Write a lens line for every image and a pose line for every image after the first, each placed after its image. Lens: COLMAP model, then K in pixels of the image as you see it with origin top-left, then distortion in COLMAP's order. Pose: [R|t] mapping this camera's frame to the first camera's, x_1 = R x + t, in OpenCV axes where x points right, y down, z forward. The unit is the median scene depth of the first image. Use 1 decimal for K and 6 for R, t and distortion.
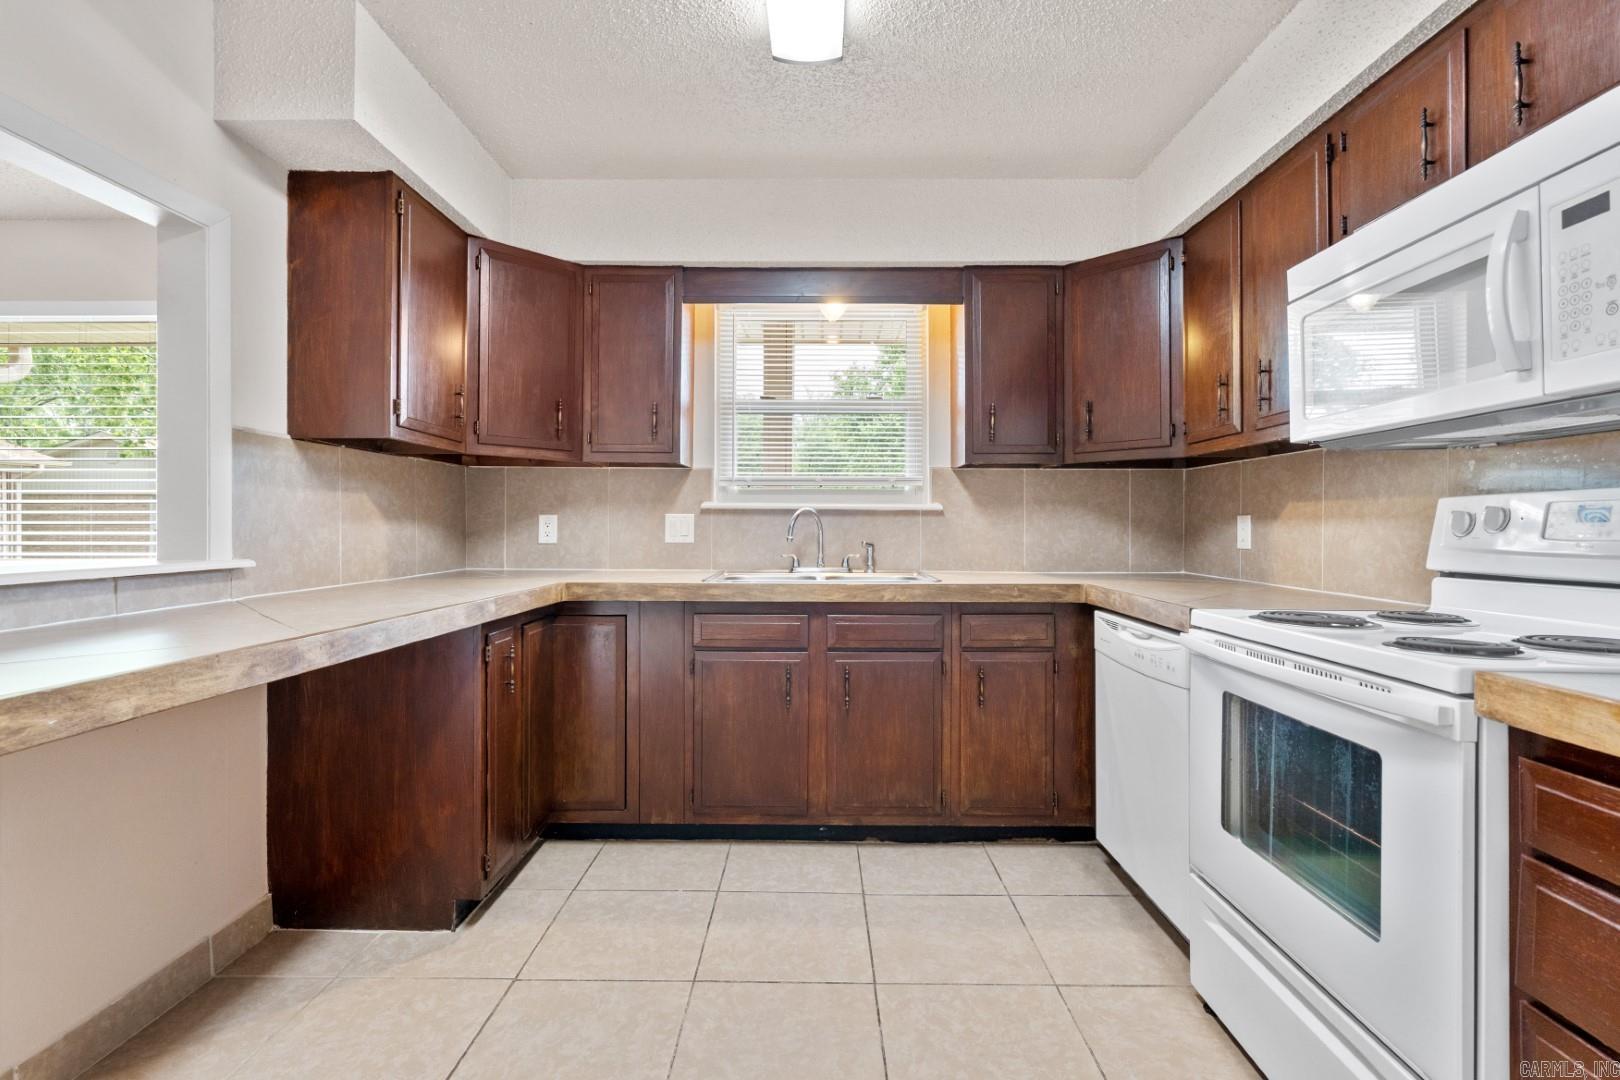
lens RADIAL K [[741.5, 0, 812.3], [0, 741.5, 522.7], [0, 0, 1]] dist [-0.003977, 0.001791]
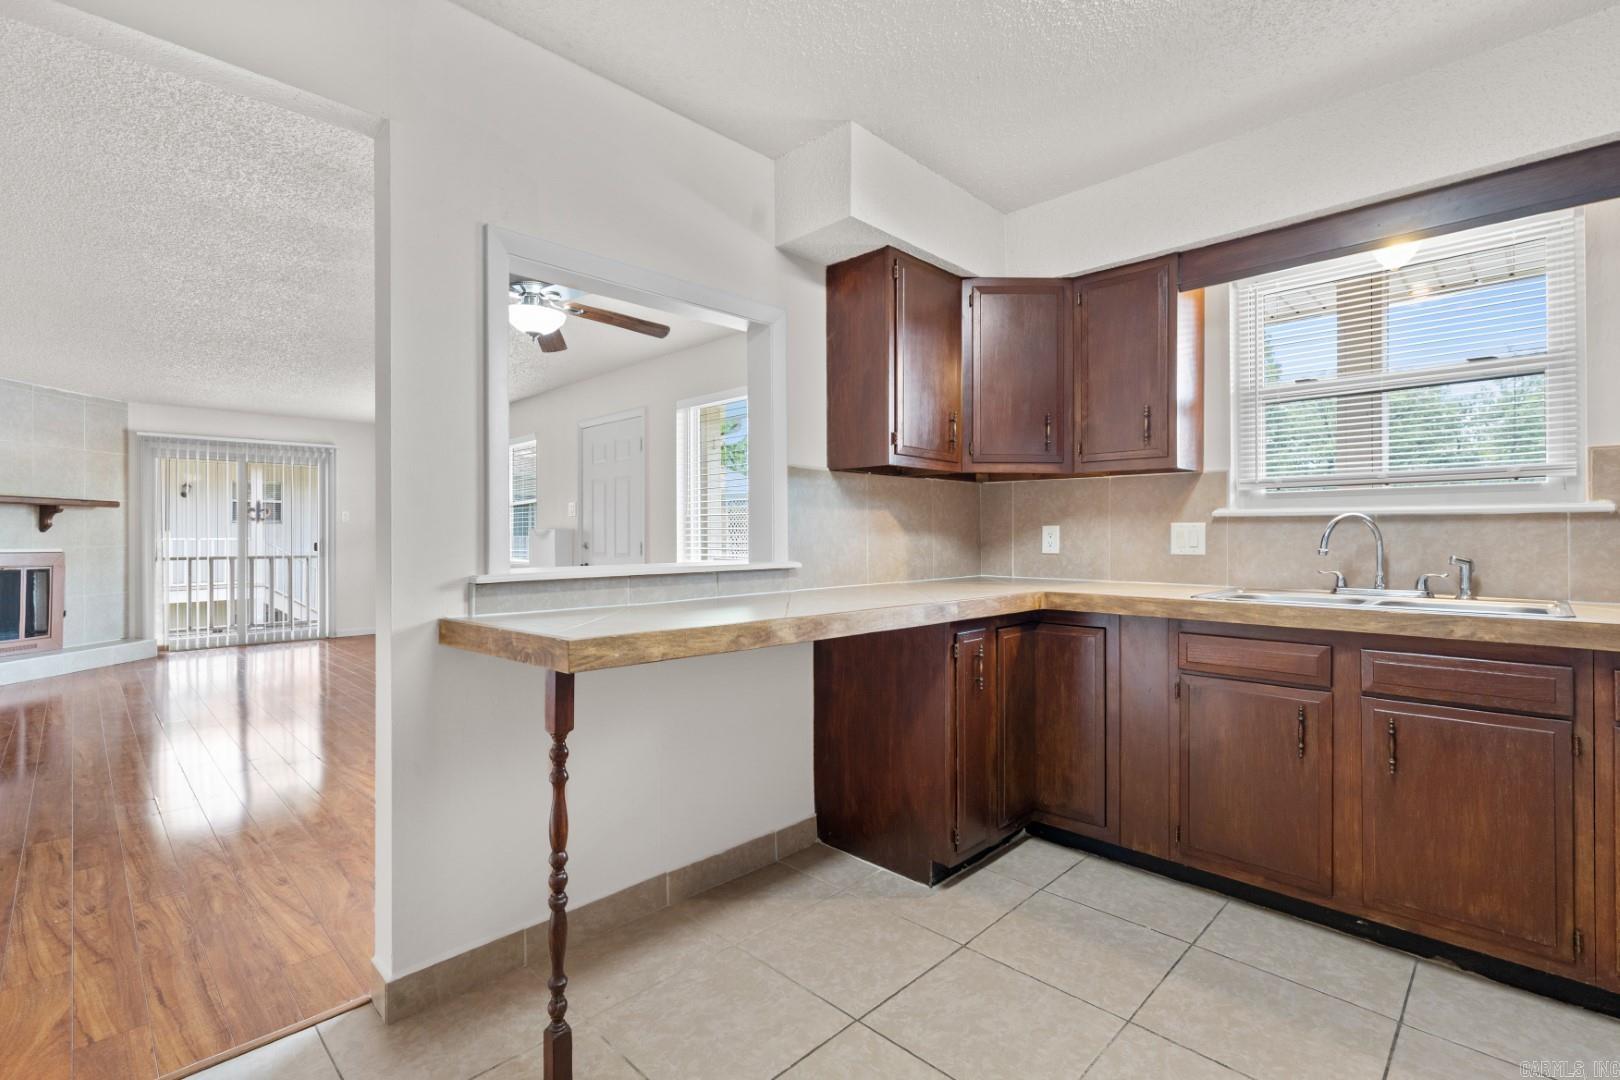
lens RADIAL K [[741.5, 0, 803.3], [0, 741.5, 529.3], [0, 0, 1]] dist [-0.003977, 0.001791]
pose [[0.711829, -0.008811, -0.702298, 0.162402], [0.006309, 0.999961, -0.006150, -0.001694], [0.702325, -0.000053, 0.711857, 0.031395]]
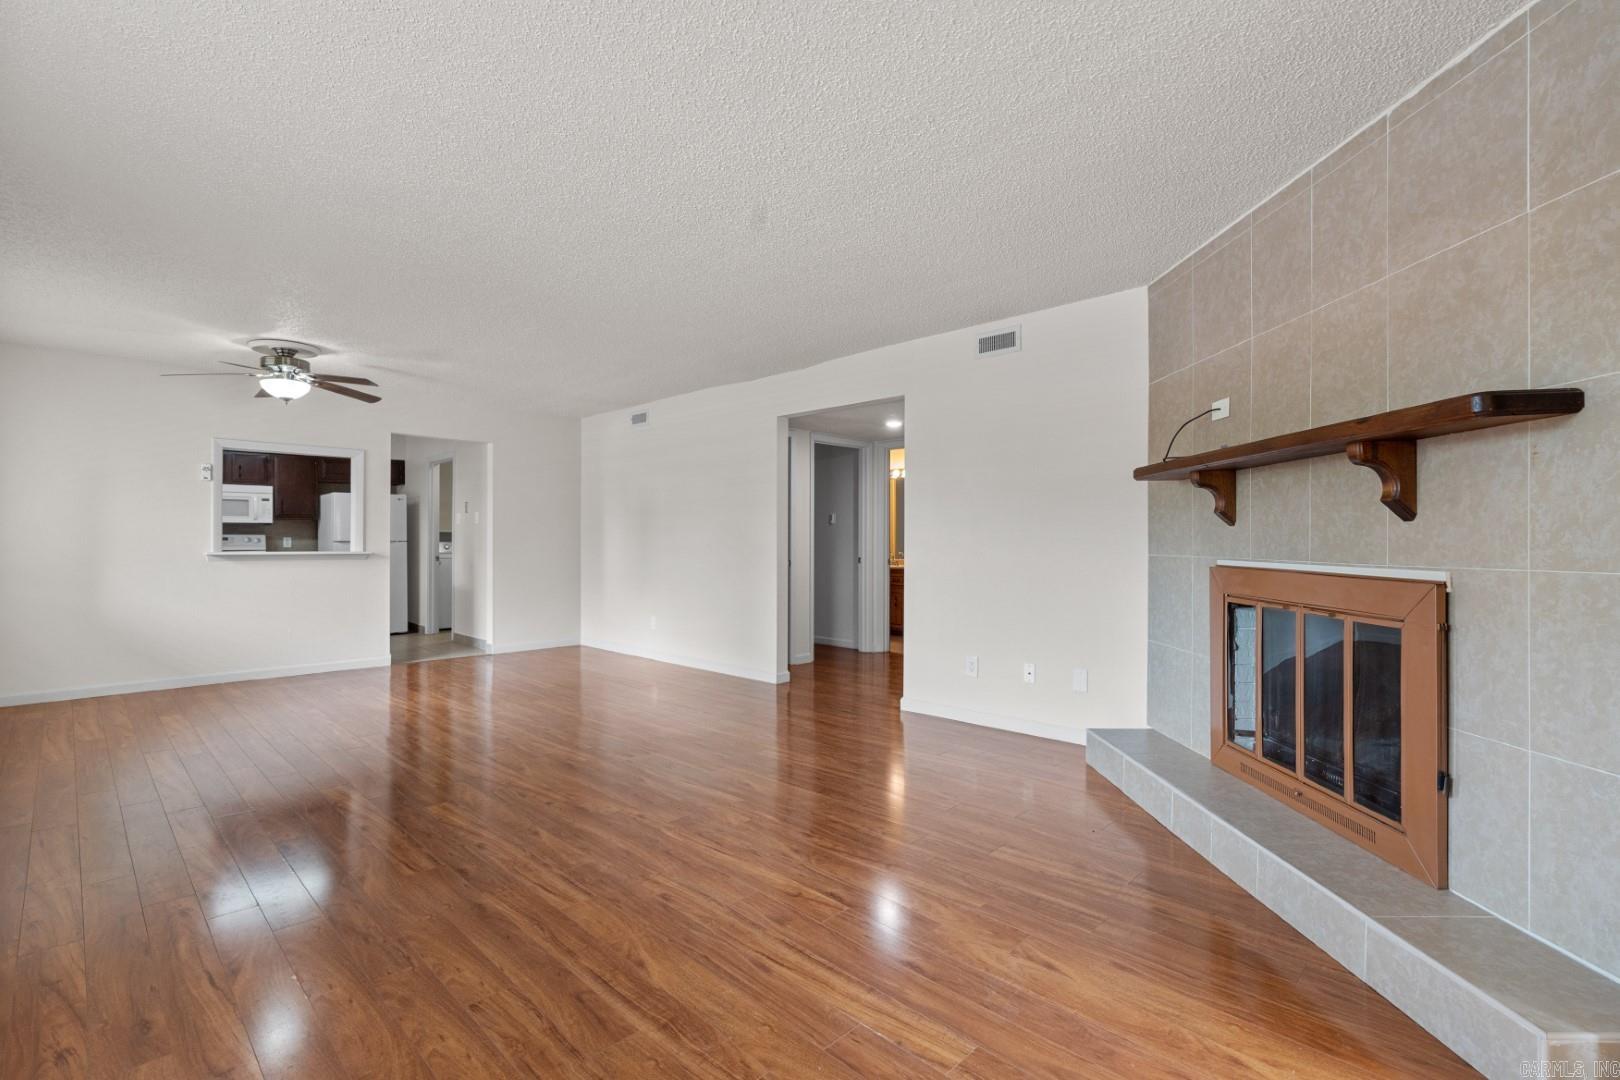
lens RADIAL K [[741.5, 0, 816.2], [0, 741.5, 539.2], [0, 0, 1]] dist [-0.003977, 0.001791]
pose [[-0.722737, 0.002054, 0.691120, -3.786285], [-0.002574, 0.999981, -0.005664, 0.005764], [-0.691118, -0.005872, -0.722718, 1.180539]]
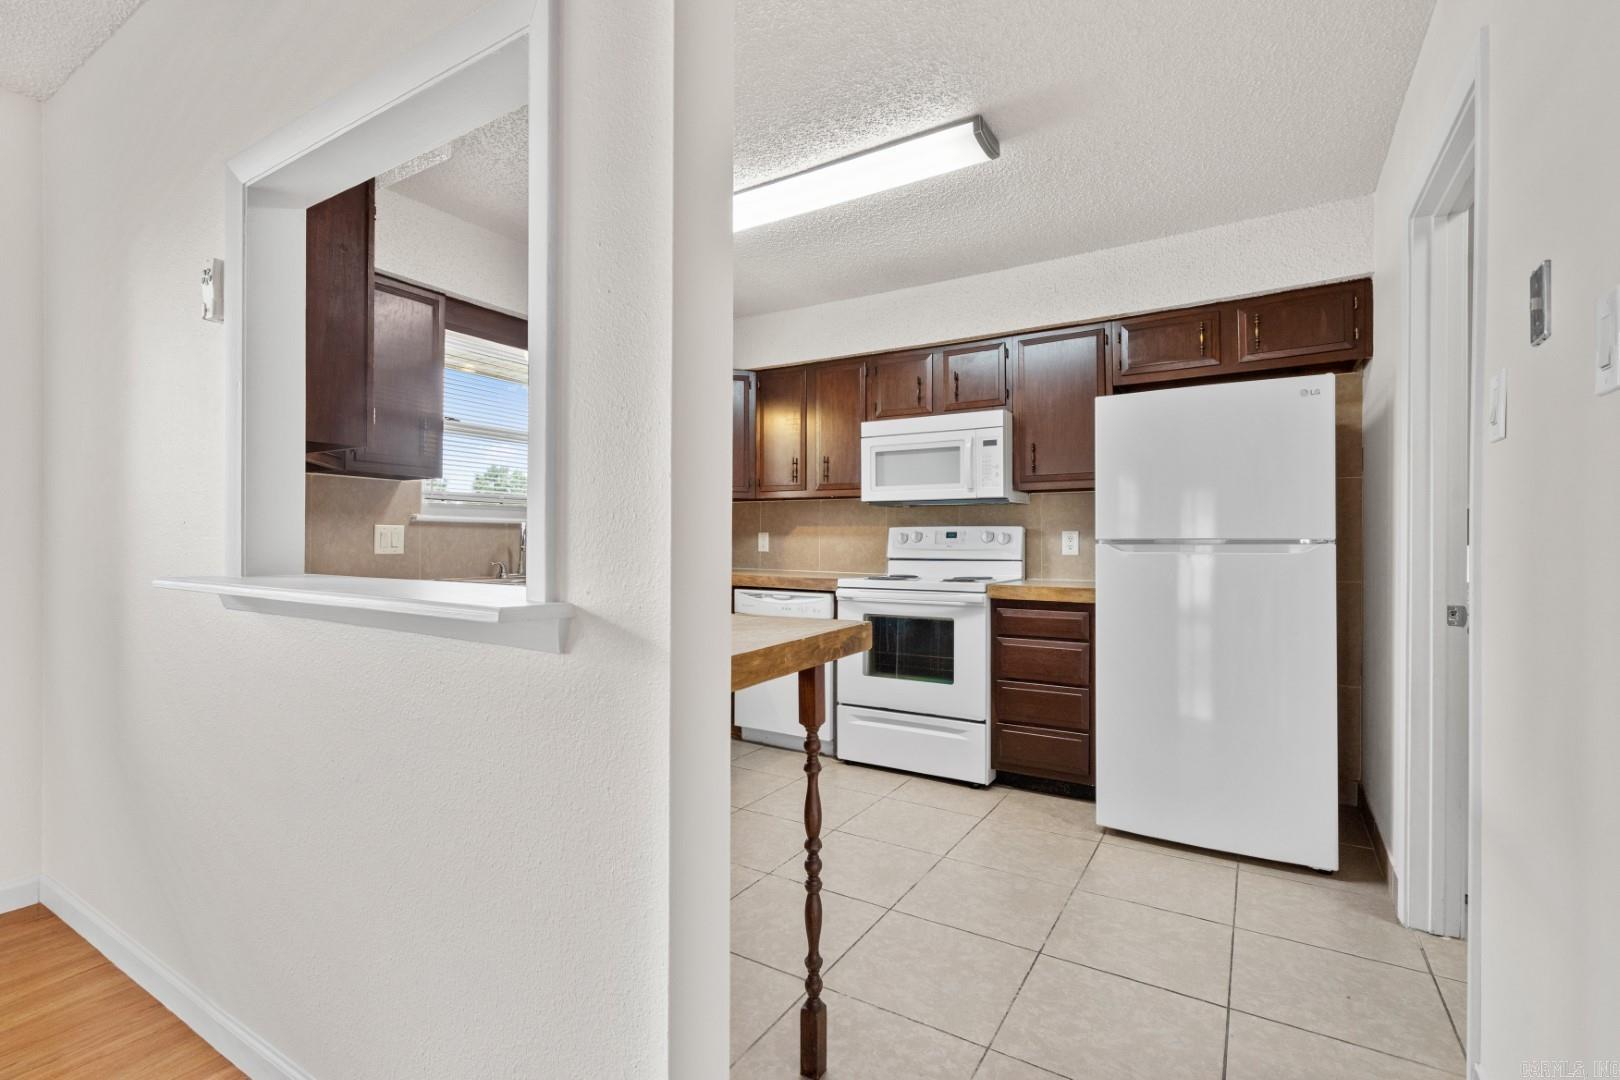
lens RADIAL K [[741.5, 0, 807.3], [0, 741.5, 536.0], [0, 0, 1]] dist [-0.003977, 0.001791]
pose [[0.515200, 0.004873, 0.857056, -0.987885], [-0.008071, 0.999967, -0.000834, -0.001060], [-0.857032, -0.006487, 0.515223, 0.001751]]
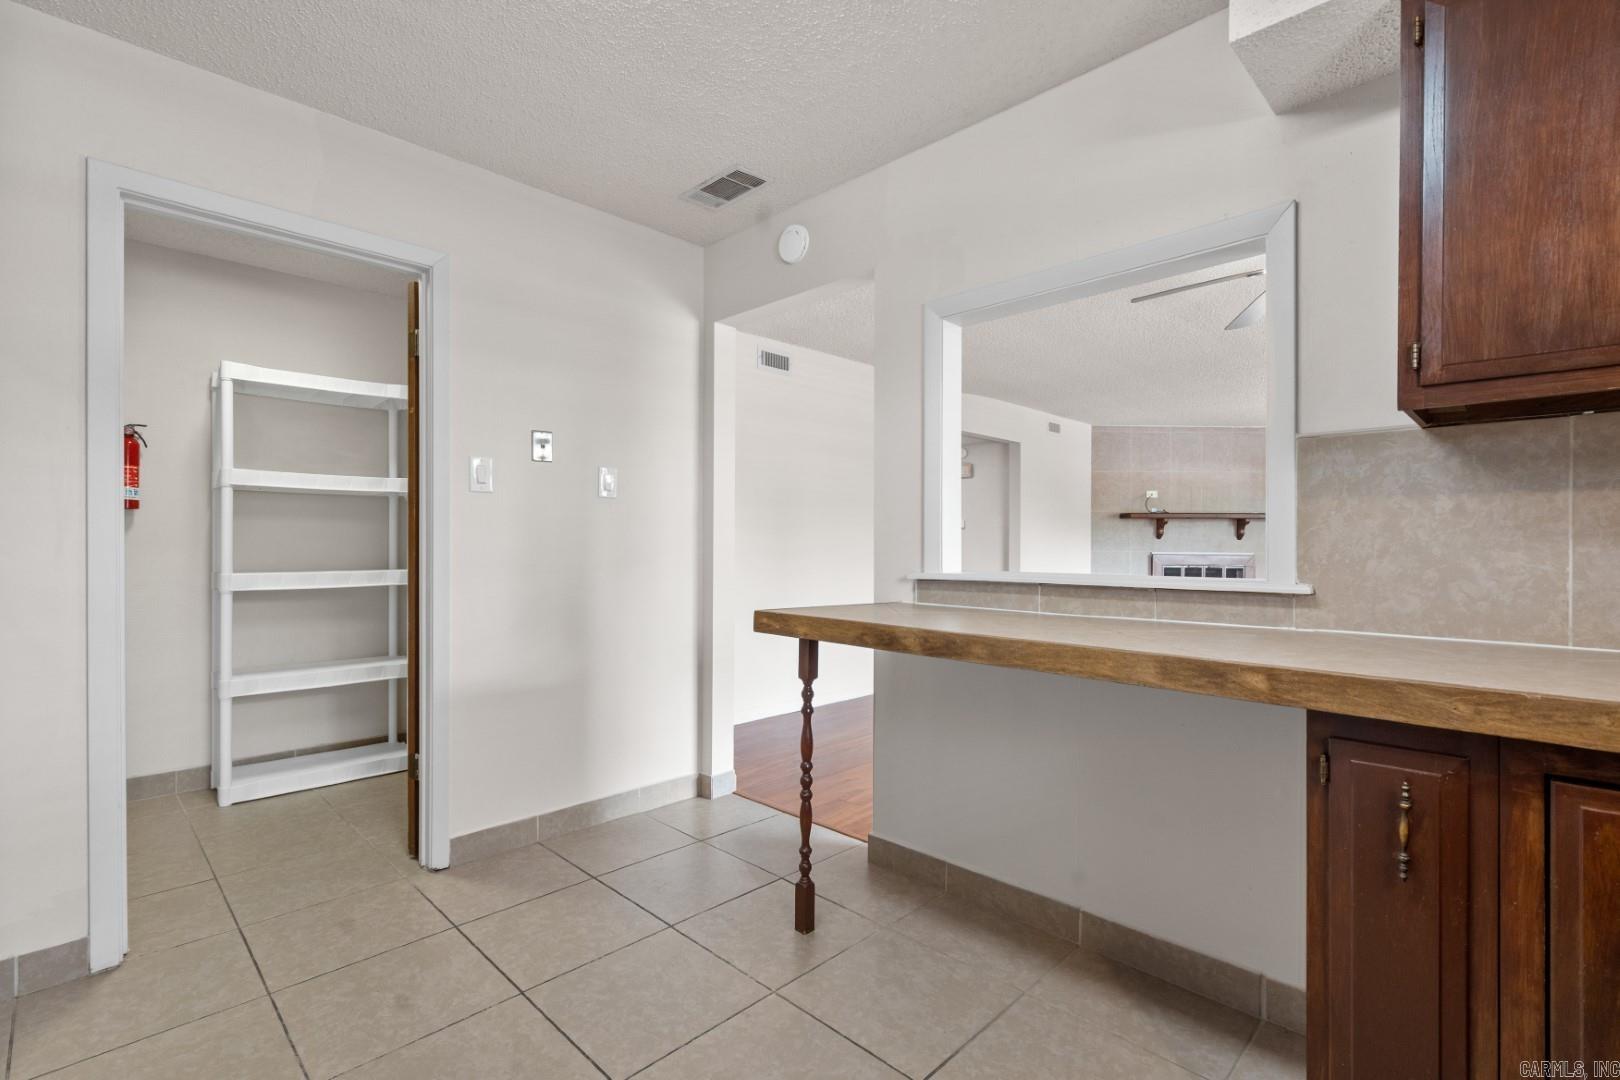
lens RADIAL K [[741.5, 0, 803.1], [0, 741.5, 544.7], [0, 0, 1]] dist [-0.003977, 0.001791]
pose [[-0.697061, -0.001101, -0.717011, 0.221490], [-0.000364, 0.999999, -0.001182, 0.002425], [0.717012, -0.000563, -0.697061, 0.955235]]
